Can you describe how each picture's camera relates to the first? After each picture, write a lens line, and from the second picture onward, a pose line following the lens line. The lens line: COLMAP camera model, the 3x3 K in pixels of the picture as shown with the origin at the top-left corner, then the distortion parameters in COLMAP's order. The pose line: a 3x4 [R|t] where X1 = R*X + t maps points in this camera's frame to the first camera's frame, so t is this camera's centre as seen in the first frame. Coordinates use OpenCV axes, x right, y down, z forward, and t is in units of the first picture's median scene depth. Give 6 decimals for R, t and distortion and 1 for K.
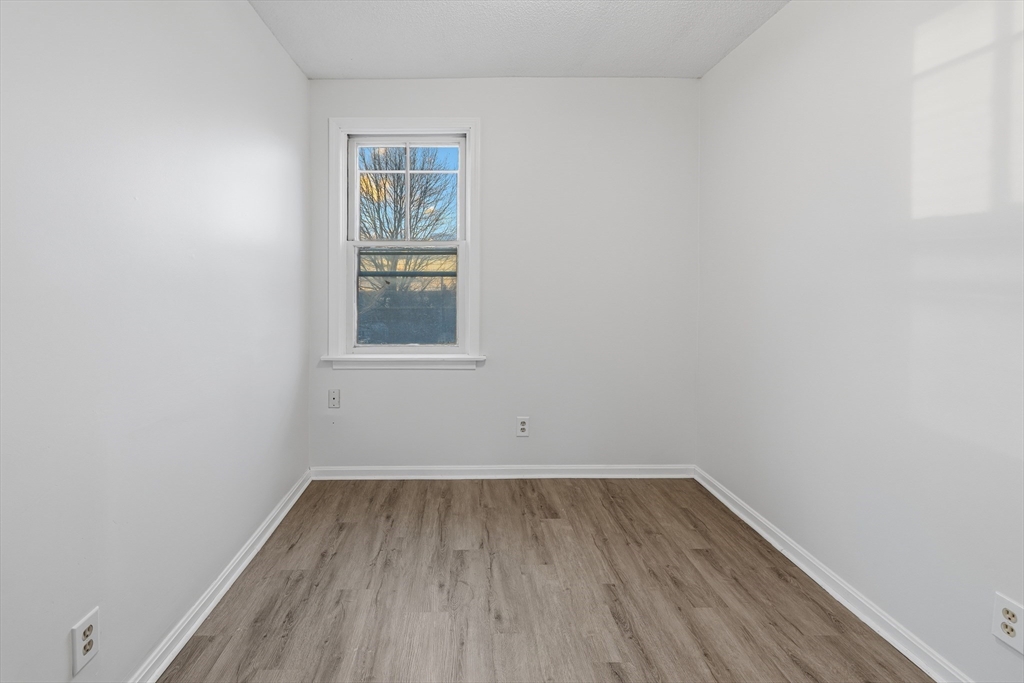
lens RADIAL K [[448.3, 0, 495.6], [0, 448.3, 298.1], [0, 0, 1]] dist [0.001267, -0.000345]
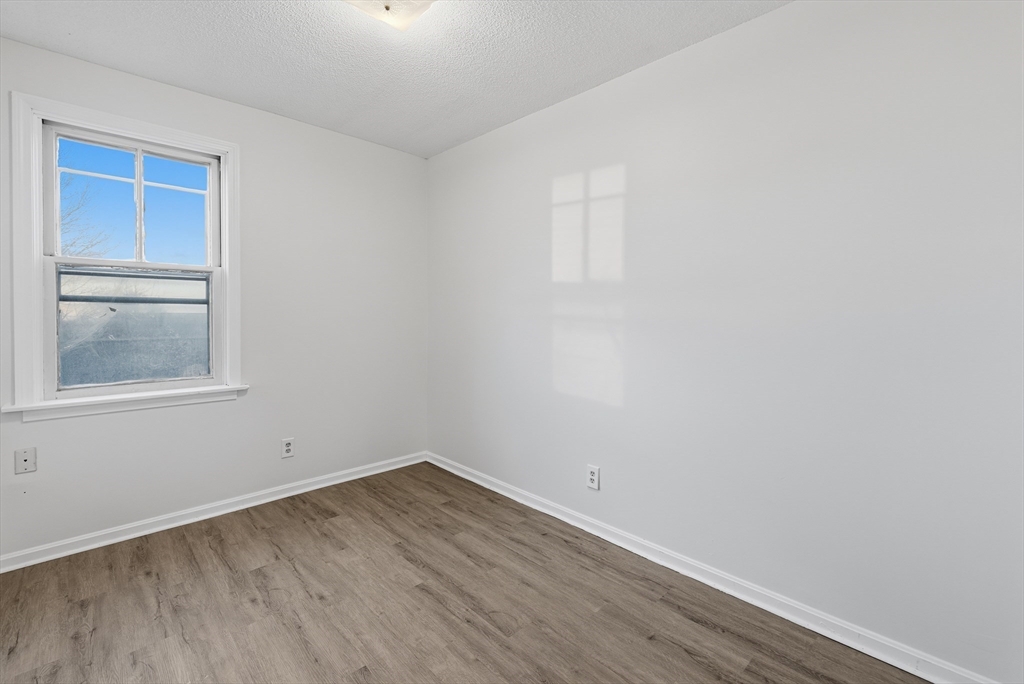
lens RADIAL K [[448.3, 0, 509.6], [0, 448.3, 321.8], [0, 0, 1]] dist [0.001267, -0.000345]
pose [[0.720973, -0.004420, 0.692949, -0.368423], [0.008184, 0.999964, -0.002137, -0.005300], [-0.692915, 0.007212, 0.720983, -0.160643]]
